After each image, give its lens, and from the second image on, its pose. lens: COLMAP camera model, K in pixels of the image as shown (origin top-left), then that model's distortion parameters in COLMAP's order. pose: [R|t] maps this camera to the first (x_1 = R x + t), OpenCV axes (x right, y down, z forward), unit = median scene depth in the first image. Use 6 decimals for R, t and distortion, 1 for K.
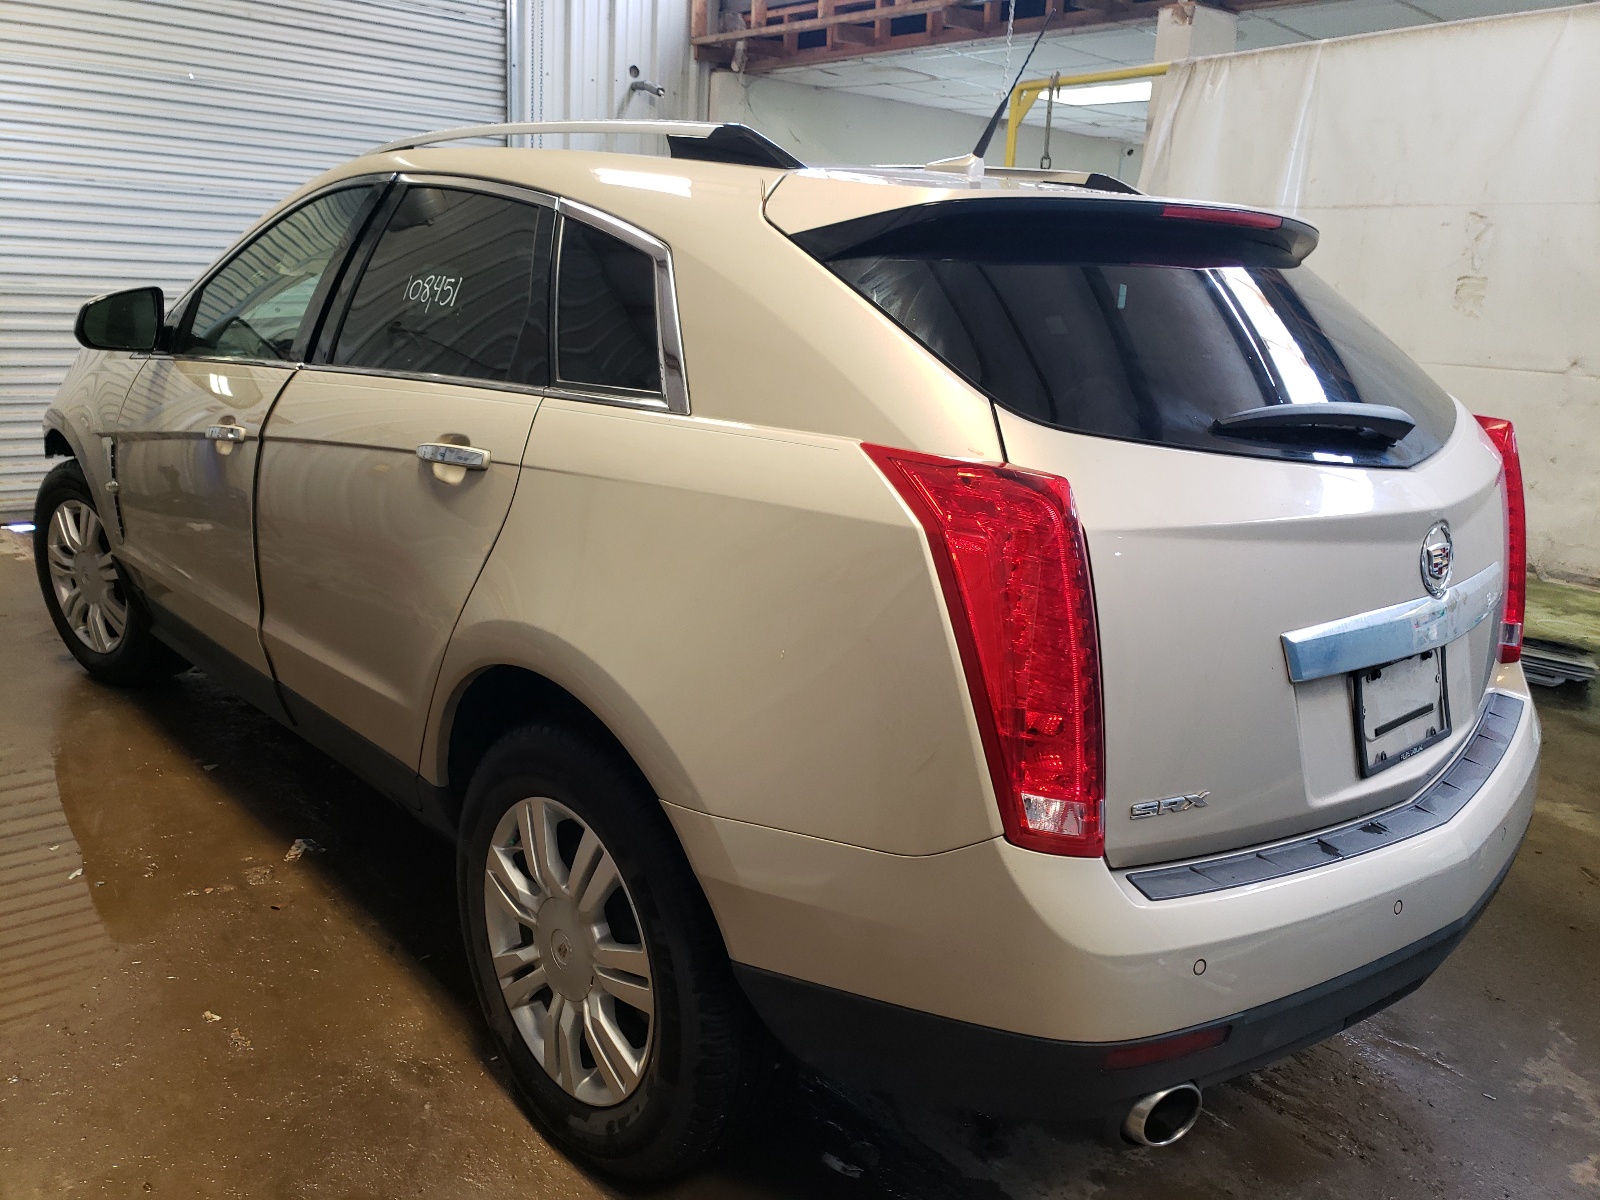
lens RADIAL K [[1260.9, 0, 775.9], [0, 1260.9, 595.3], [0, 0, 1]] dist [-0.000521, -0.001176]
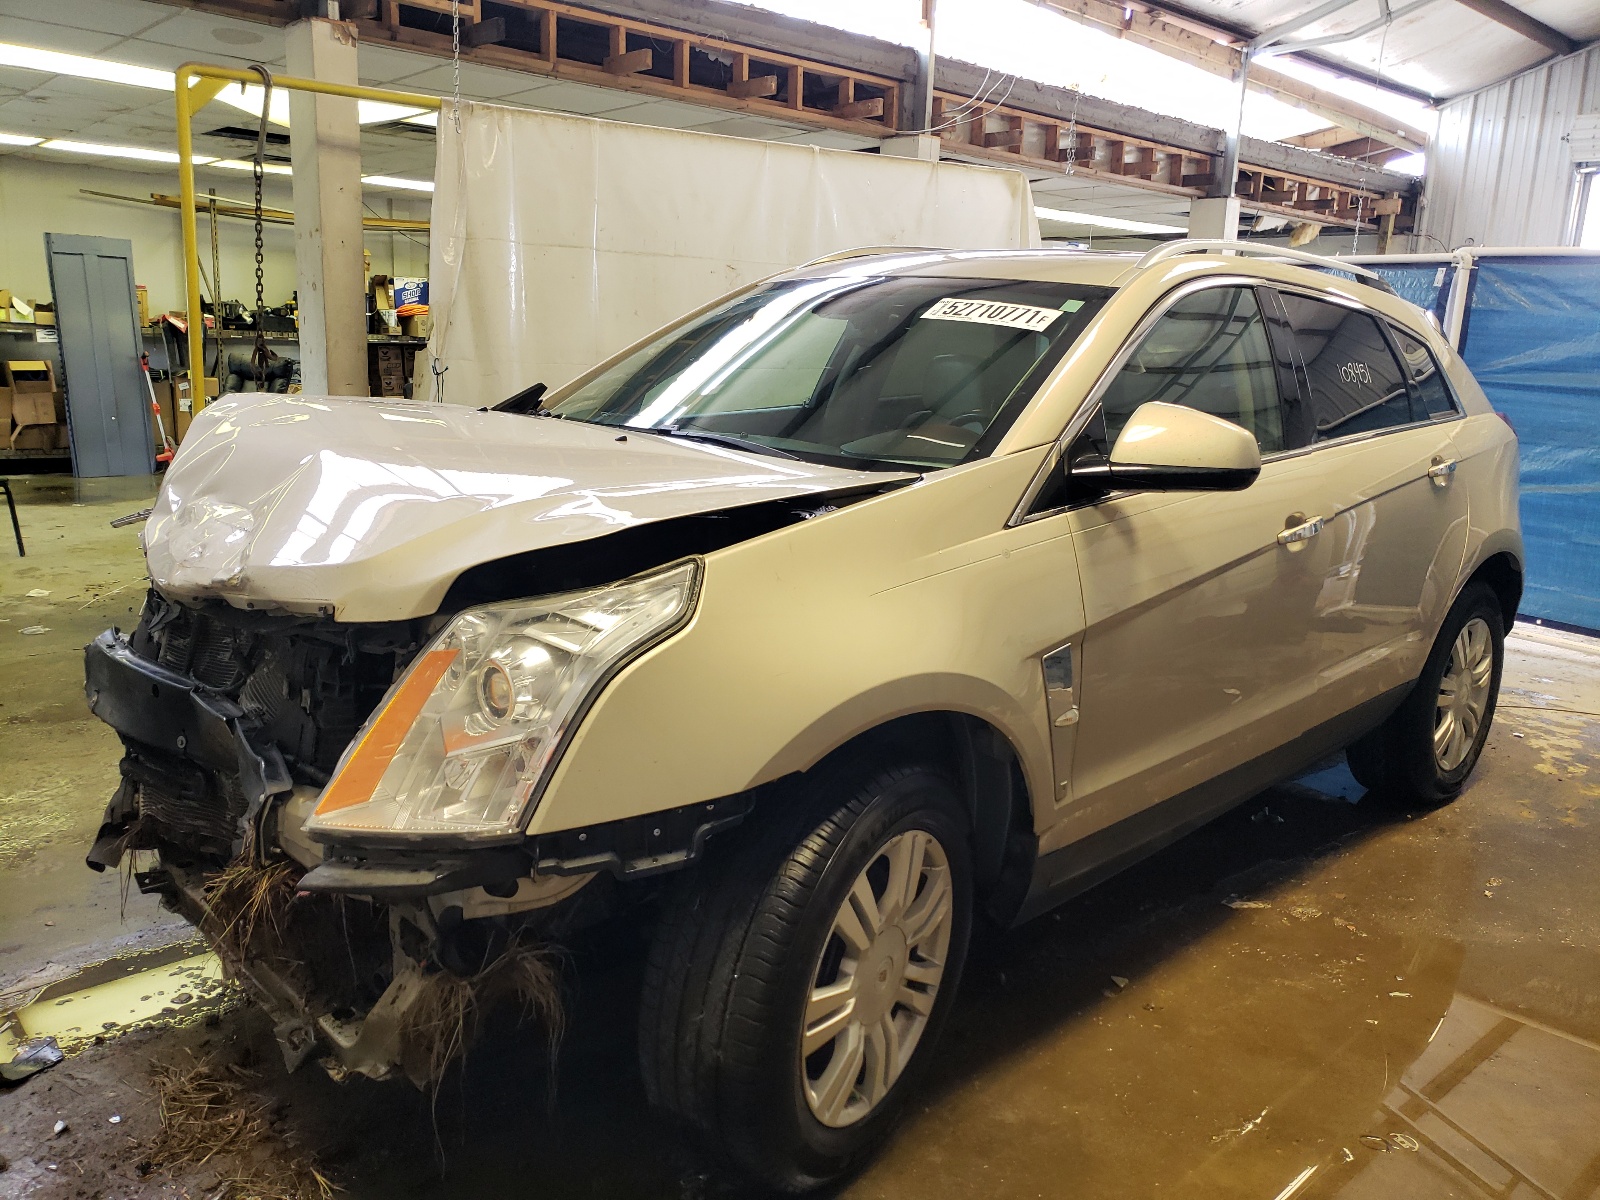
lens RADIAL K [[1260.9, 0, 775.9], [0, 1260.9, 595.3], [0, 0, 1]] dist [-0.000521, -0.001176]
pose [[-0.040273, -0.256164, 0.965794, -1.358095], [0.213700, 0.942005, 0.258765, -0.415006], [-0.976069, 0.216811, 0.016805, 1.346591]]
